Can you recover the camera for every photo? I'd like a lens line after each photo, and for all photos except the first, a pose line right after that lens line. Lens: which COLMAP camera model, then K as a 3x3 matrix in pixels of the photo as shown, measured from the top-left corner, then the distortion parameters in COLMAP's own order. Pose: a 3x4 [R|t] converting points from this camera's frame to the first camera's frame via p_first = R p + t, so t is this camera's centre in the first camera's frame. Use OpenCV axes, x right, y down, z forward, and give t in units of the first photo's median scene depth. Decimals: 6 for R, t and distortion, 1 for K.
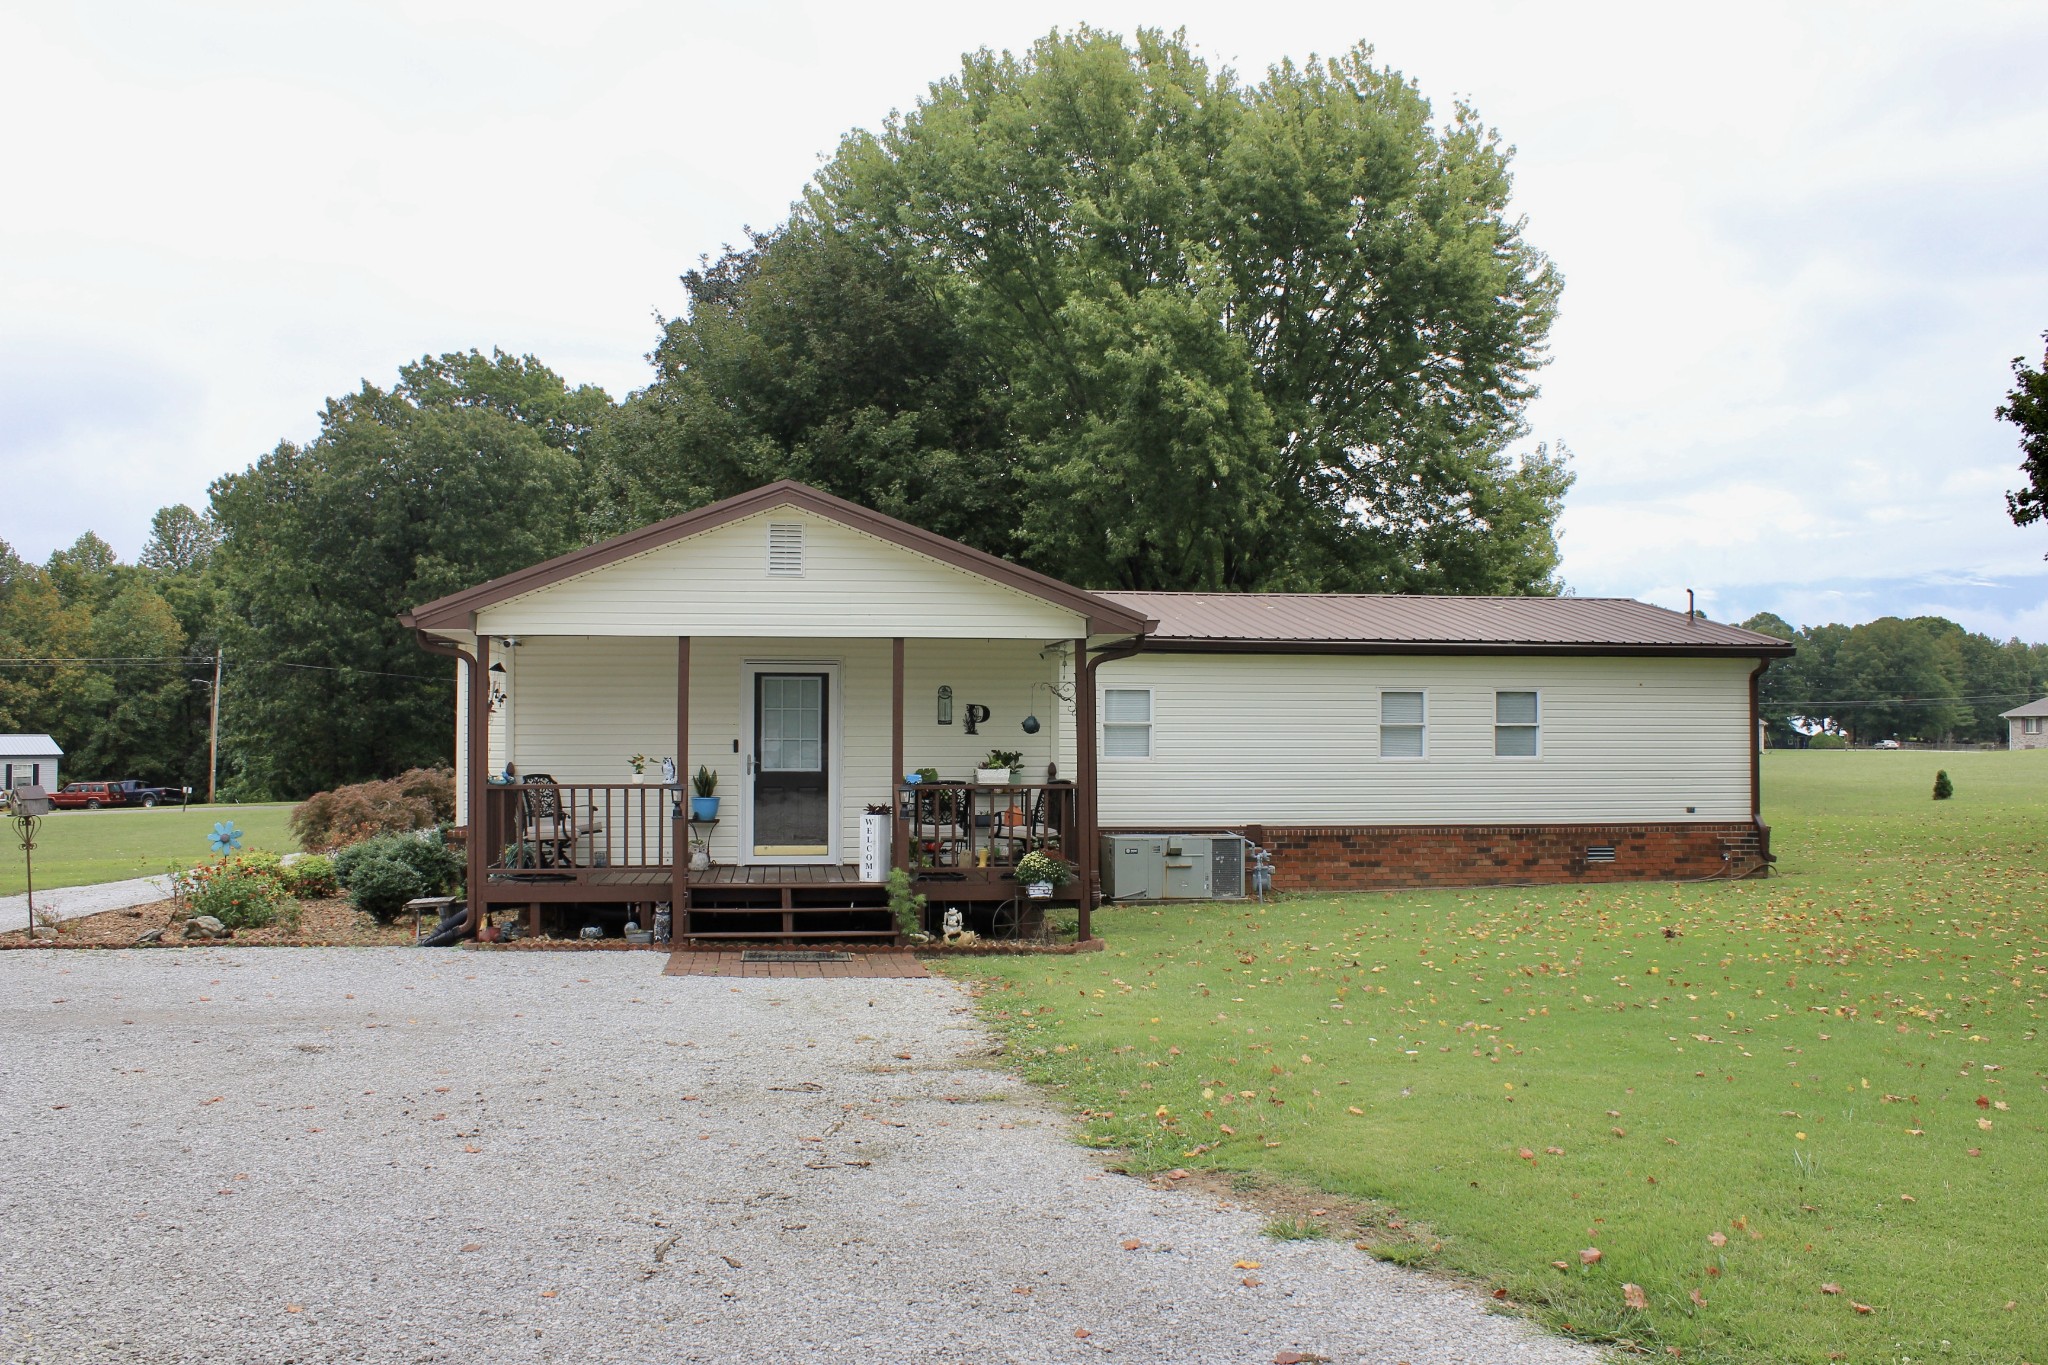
lens RADIAL K [[1778.2, 0, 1024.4], [0, 1778.2, 690.6], [0, 0, 1]] dist [-0.121548, 0.079210]
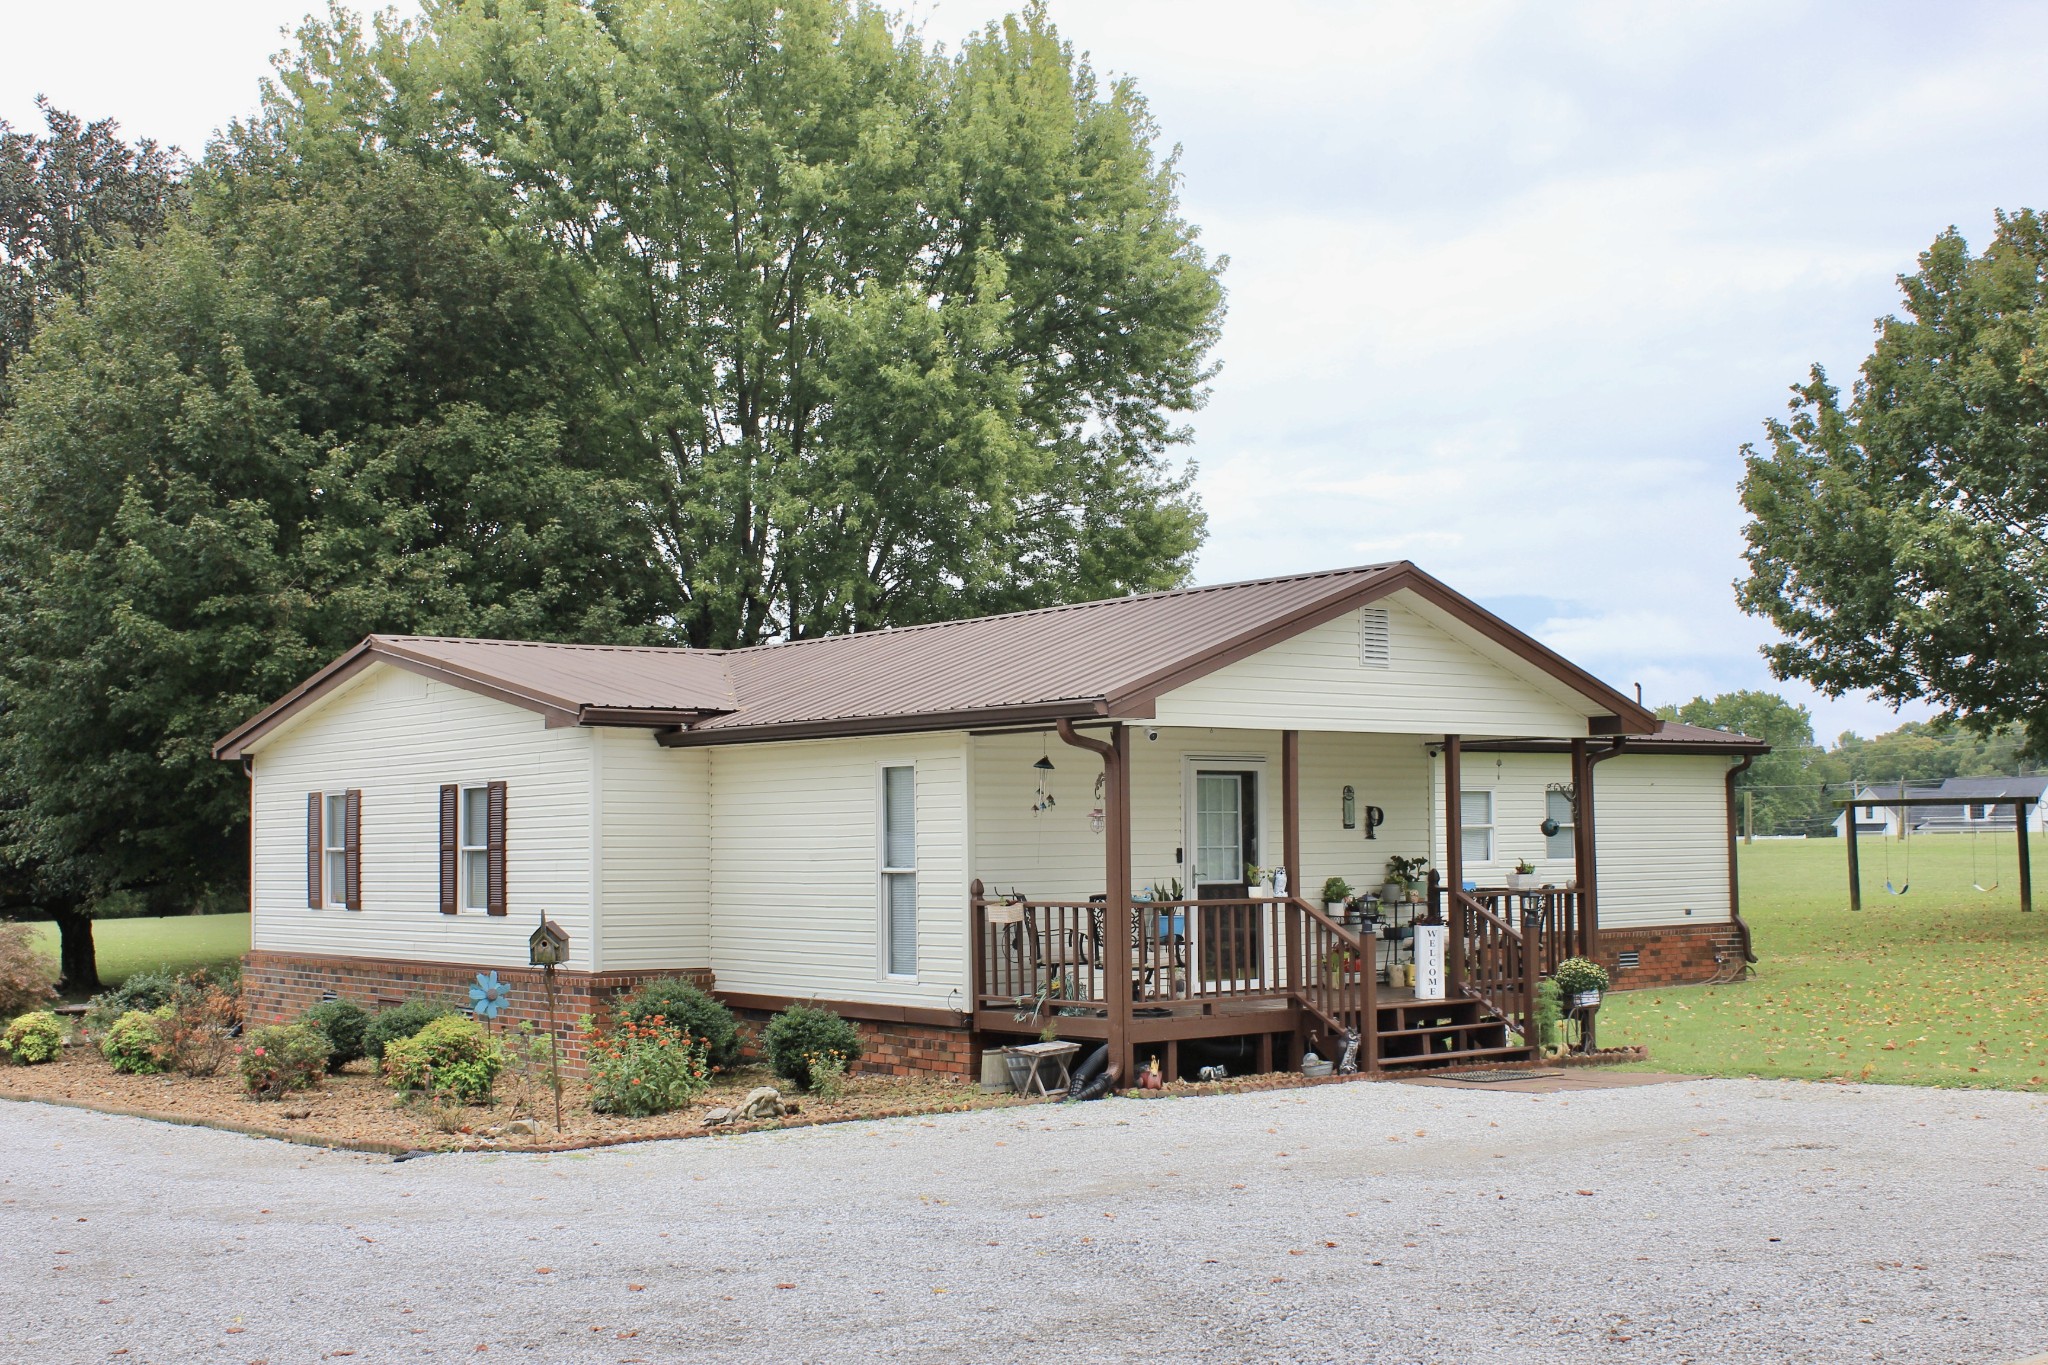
lens RADIAL K [[2579.5, 0, 1021.2], [0, 2579.5, 687.9], [0, 0, 1]] dist [-0.073936, 0.000000]
pose [[0.855383, 0.017579, 0.517698, -0.677012], [0.002631, 0.999264, -0.038278, -0.002127], [-0.517990, 0.034104, 0.854707, -0.025873]]
